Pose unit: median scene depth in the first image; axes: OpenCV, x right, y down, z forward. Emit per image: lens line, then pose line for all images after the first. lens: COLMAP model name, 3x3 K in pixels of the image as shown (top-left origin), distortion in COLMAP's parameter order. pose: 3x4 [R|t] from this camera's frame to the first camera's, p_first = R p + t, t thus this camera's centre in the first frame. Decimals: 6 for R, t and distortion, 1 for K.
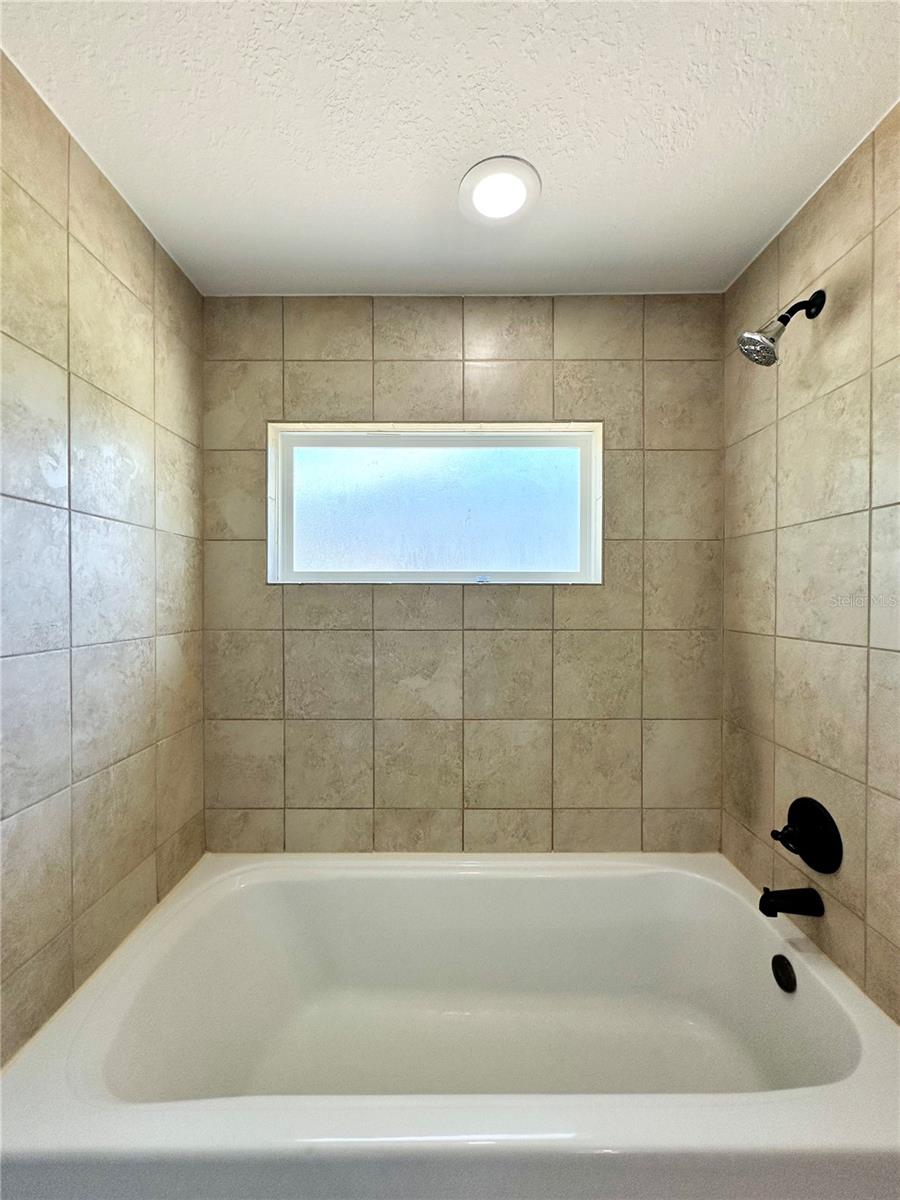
lens RADIAL K [[480.0, 0, 450.1], [0, 480.0, 600.4], [0, 0, 1]] dist [-0.005216, 0.001598]
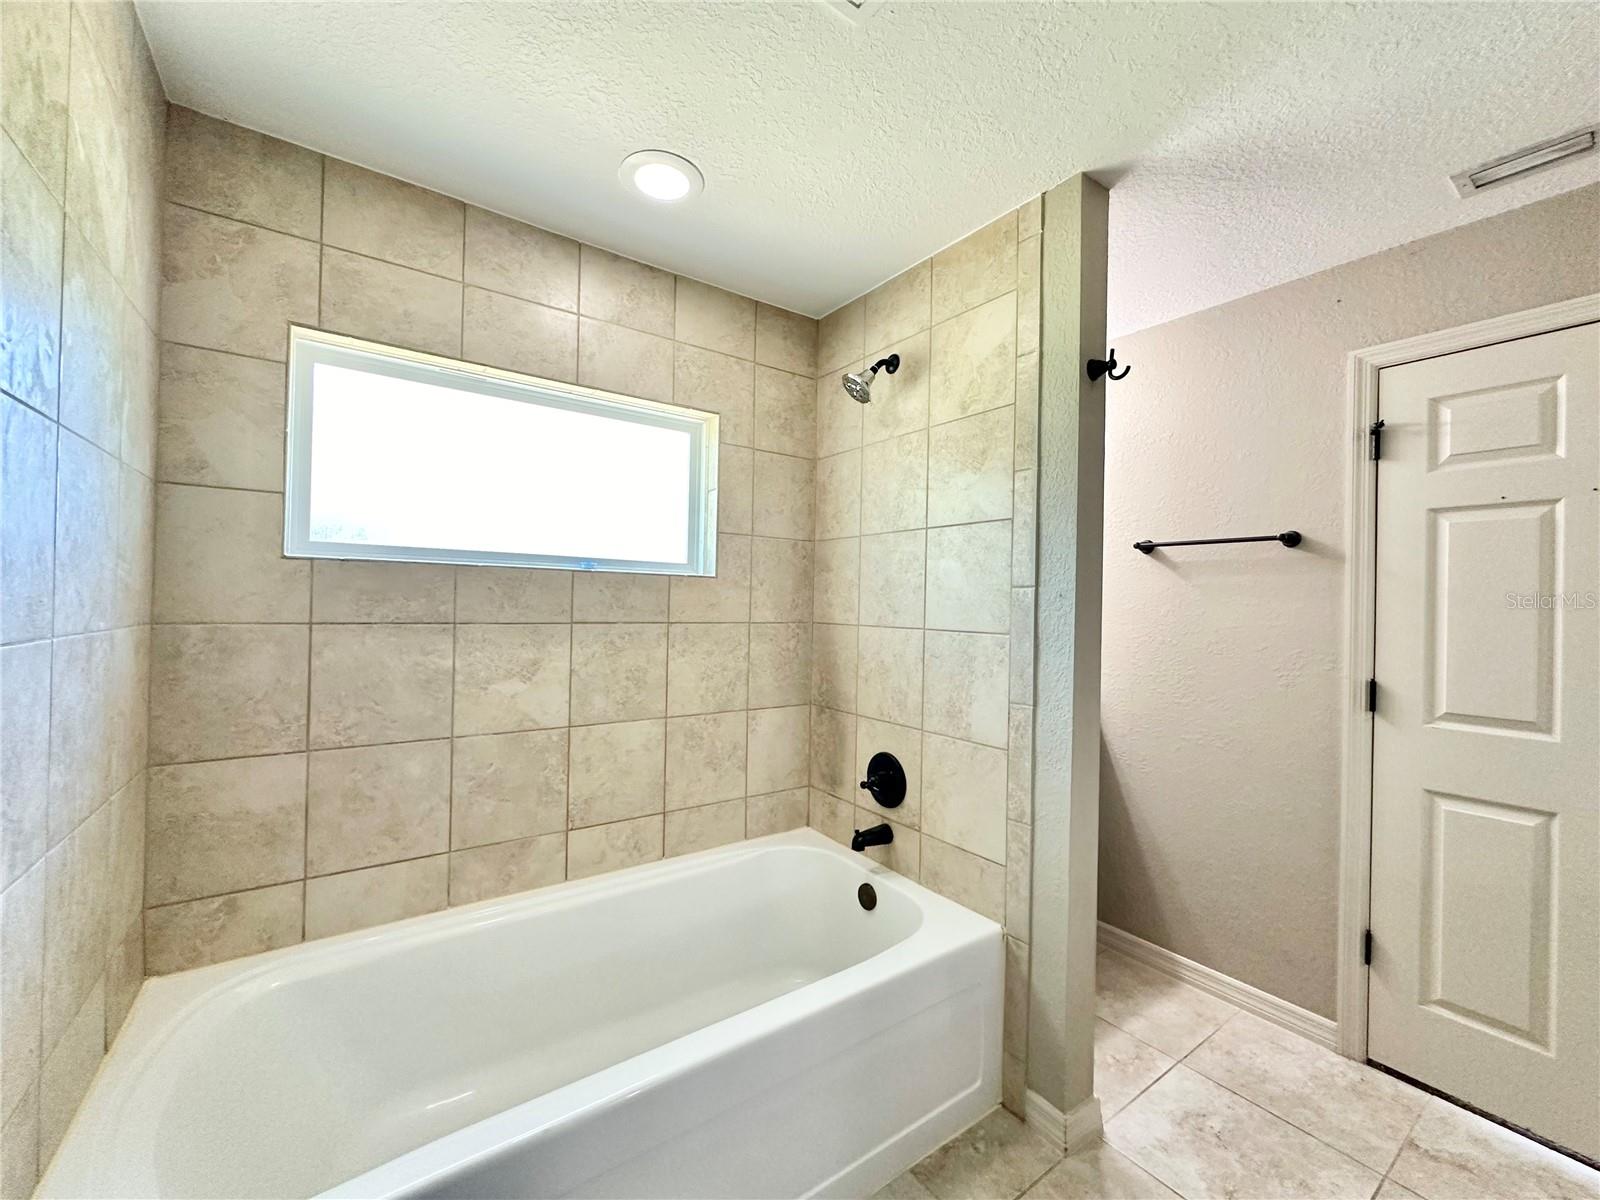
lens RADIAL K [[640.0, 0, 804.9], [0, 640.0, 597.0], [0, 0, 1]] dist [-0.005216, 0.001598]
pose [[0.809772, 0.022080, 0.586329, -0.310688], [-0.014725, 0.999742, -0.017312, 0.028179], [-0.586560, 0.005385, 0.809888, -0.183238]]
